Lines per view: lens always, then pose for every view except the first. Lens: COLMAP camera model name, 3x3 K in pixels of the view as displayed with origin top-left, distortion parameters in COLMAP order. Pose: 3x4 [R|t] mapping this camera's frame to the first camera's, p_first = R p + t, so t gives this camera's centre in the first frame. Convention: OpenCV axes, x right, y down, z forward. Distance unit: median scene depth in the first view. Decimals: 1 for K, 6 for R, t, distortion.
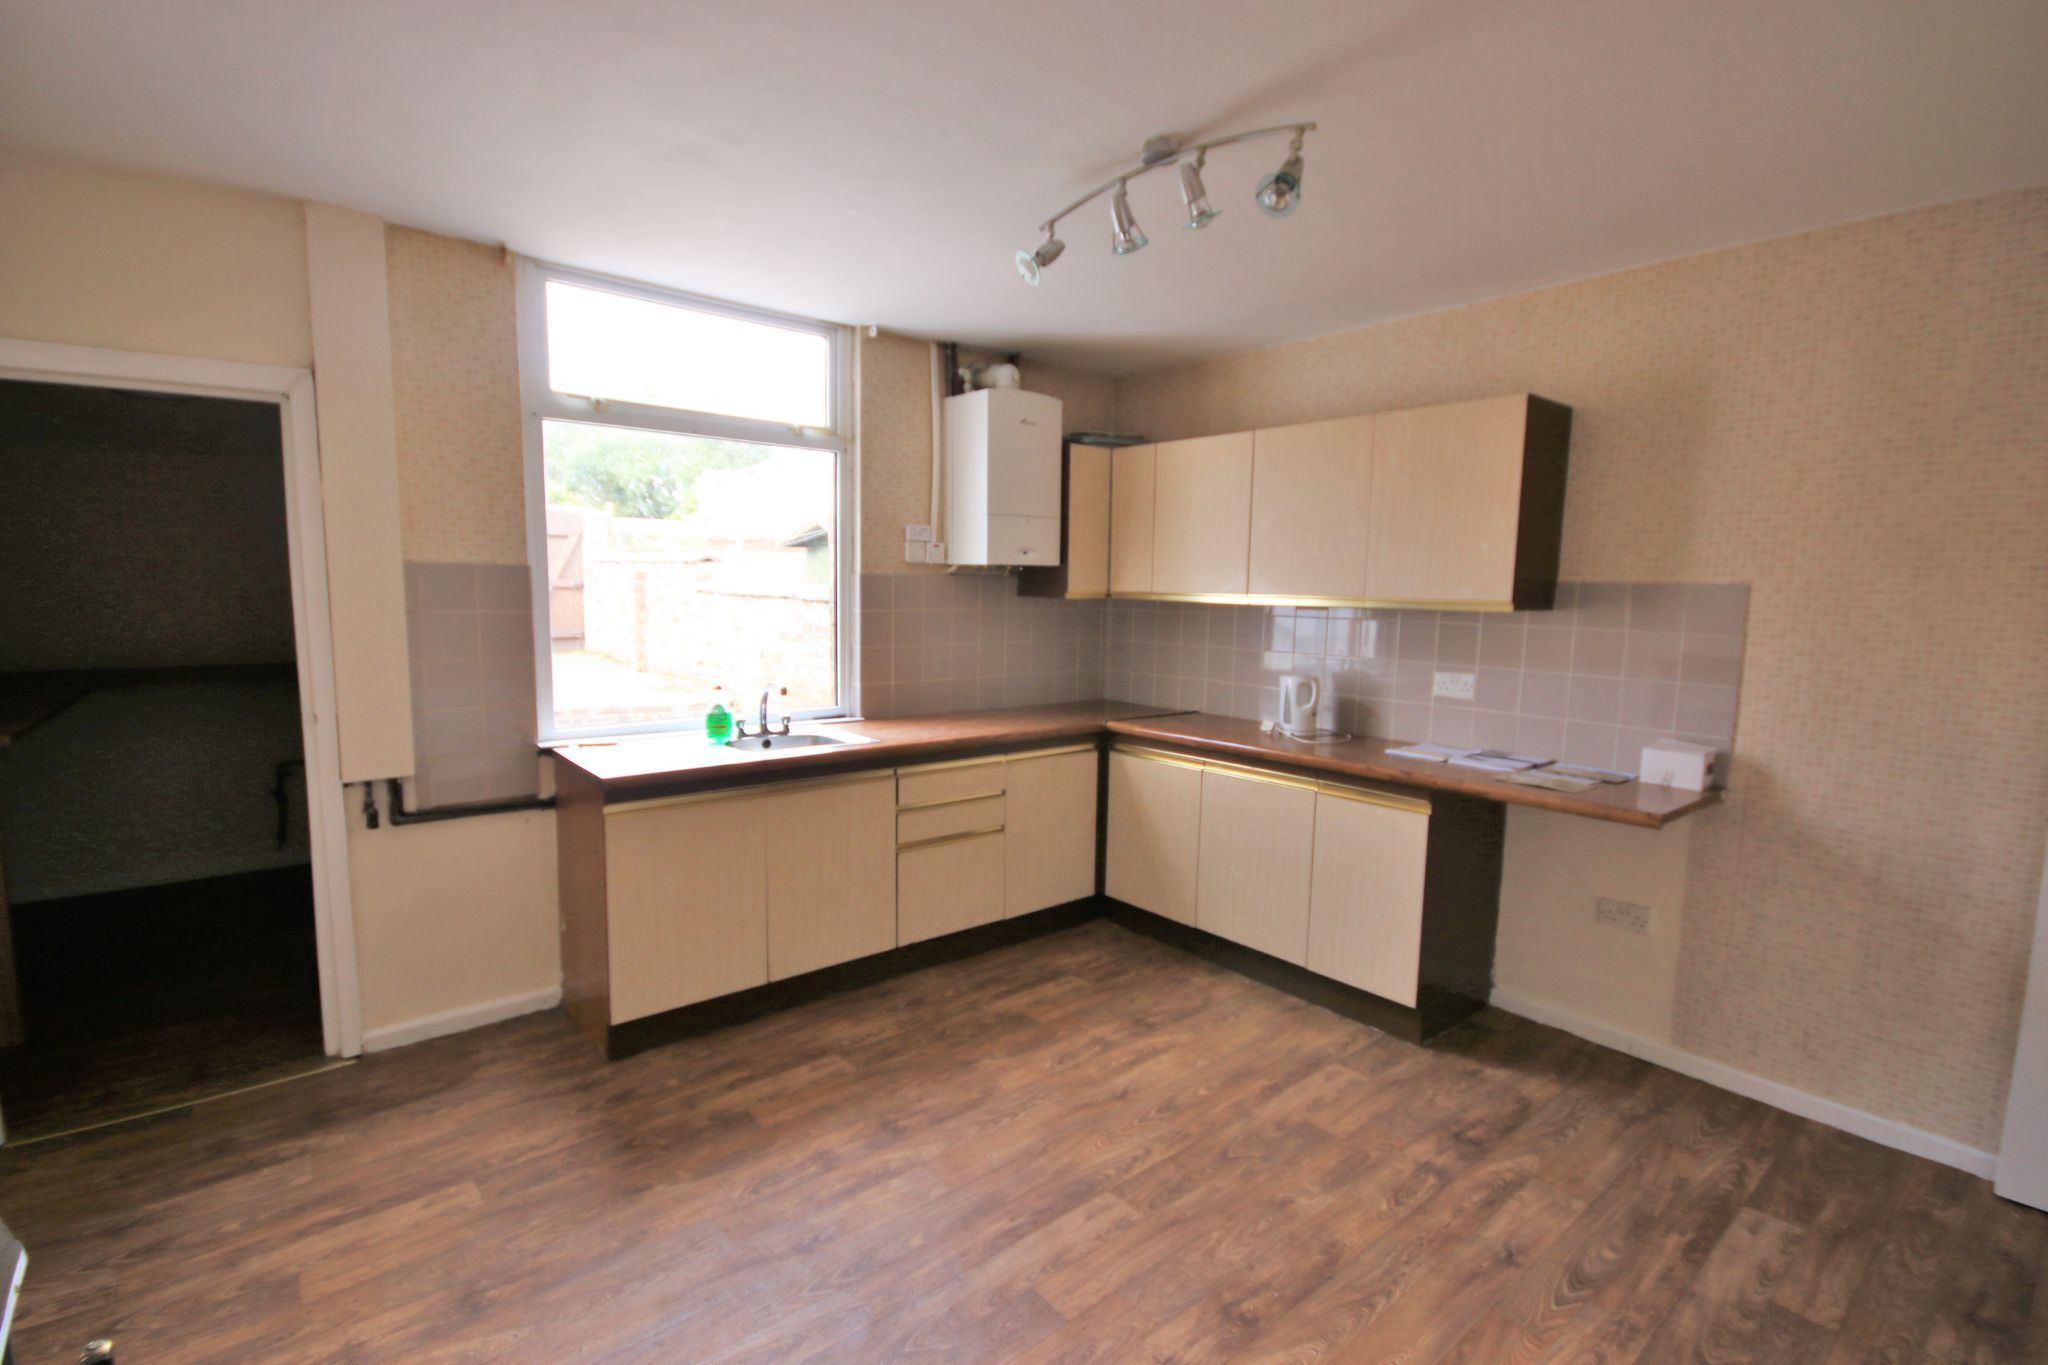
lens RADIAL K [[934.7, 0, 1024.0], [0, 934.7, 682.5], [0, 0, 1]] dist [0.015400, -0.028977]
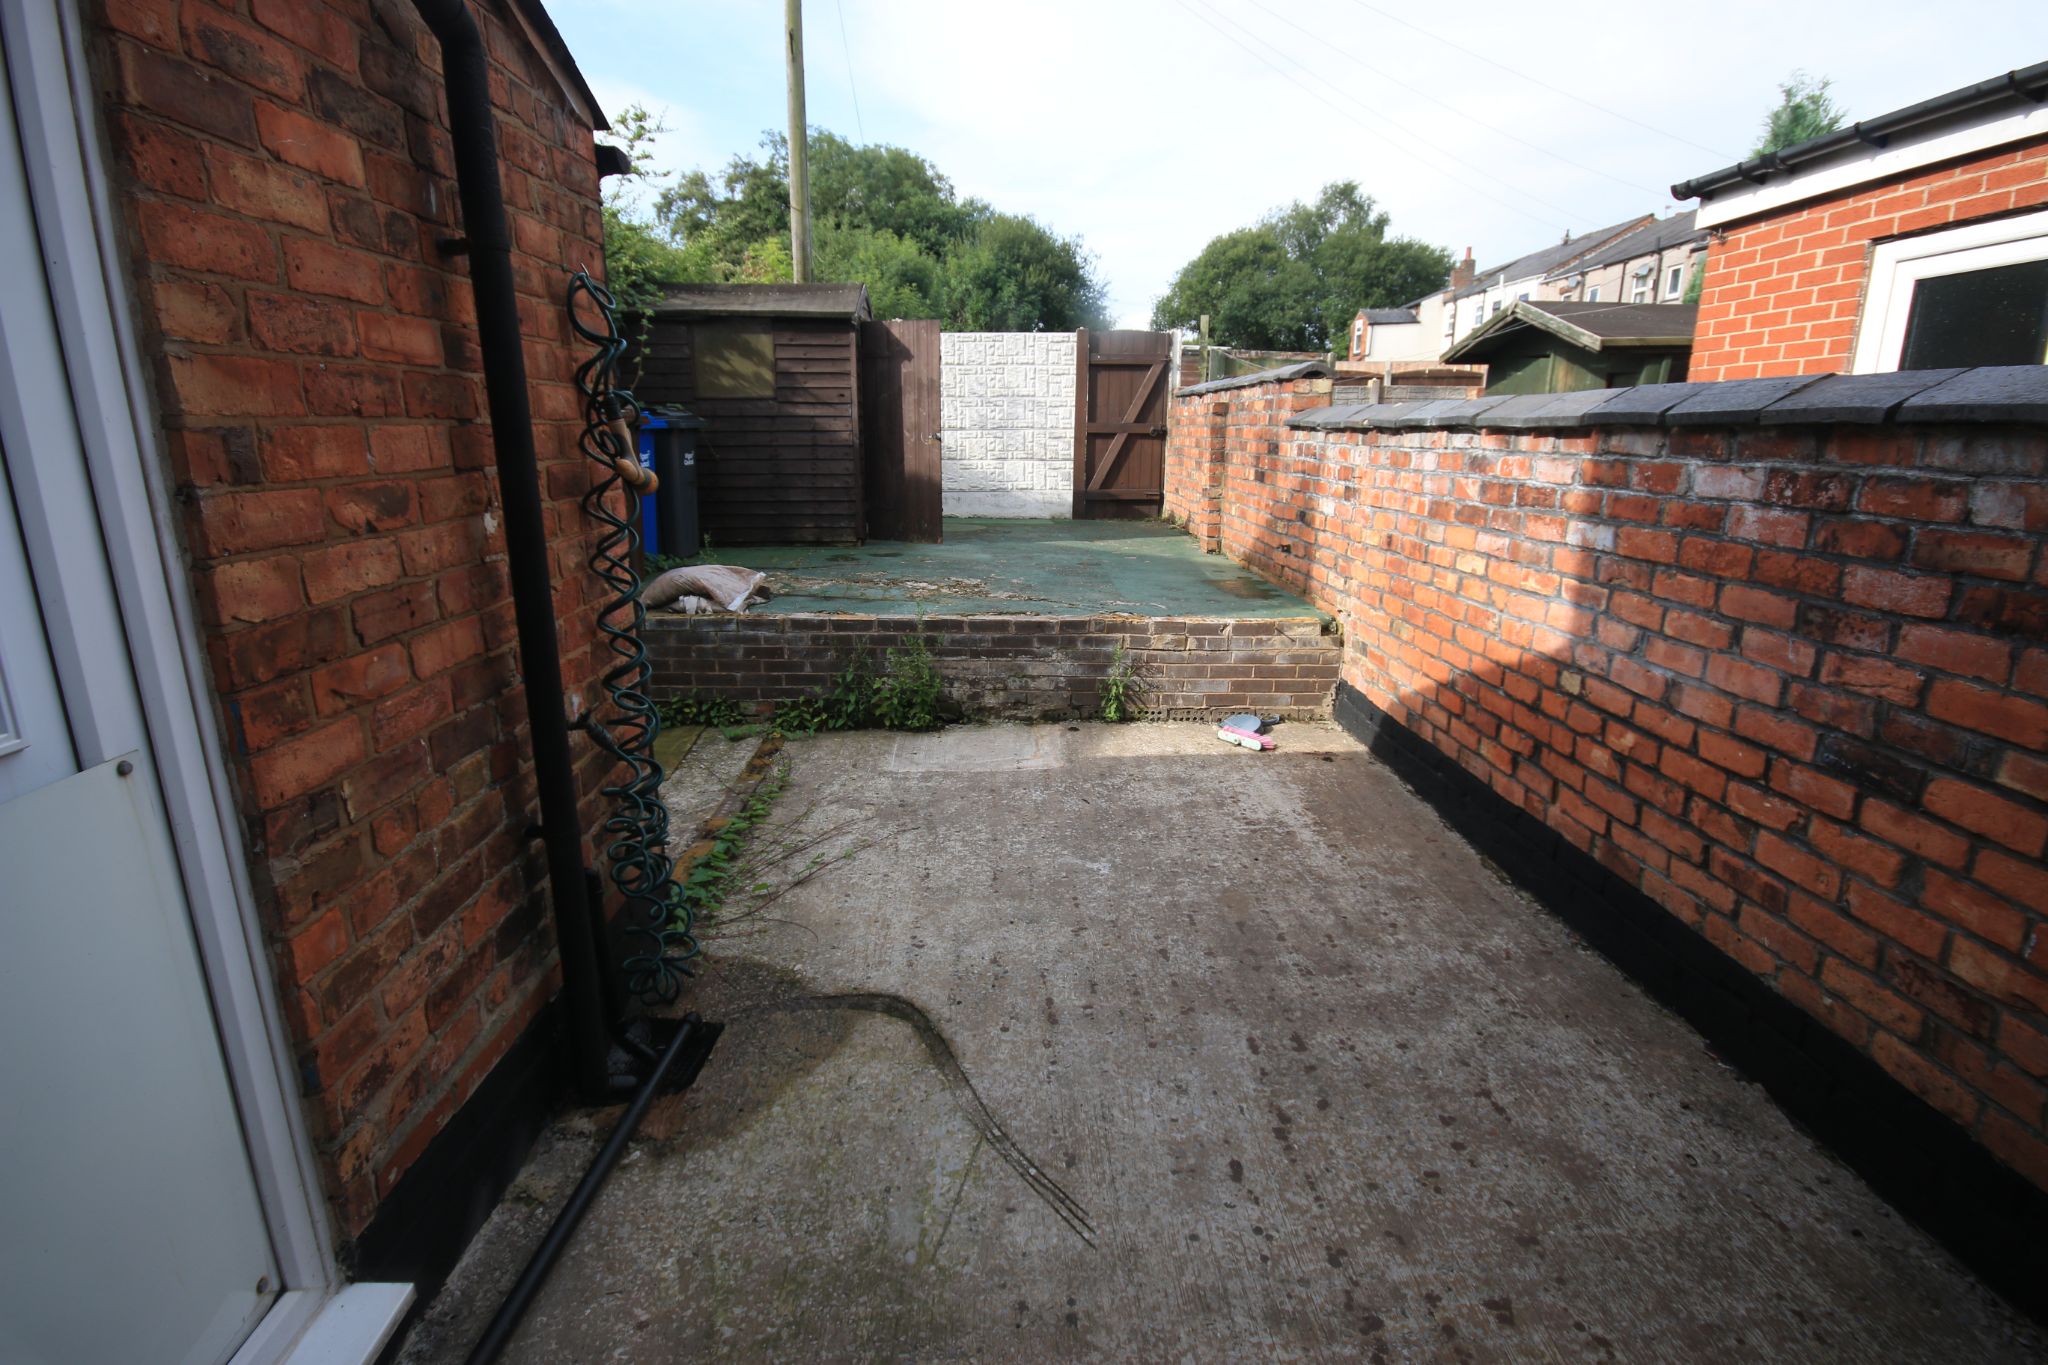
lens RADIAL K [[934.7, 0, 1024.0], [0, 934.7, 682.5], [0, 0, 1]] dist [0.015400, -0.028977]
pose [[0.794050, 0.135224, -0.592621, -0.110547], [-0.048117, 0.985865, 0.160482, -0.025117], [0.605945, -0.098916, 0.789333, 0.417758]]
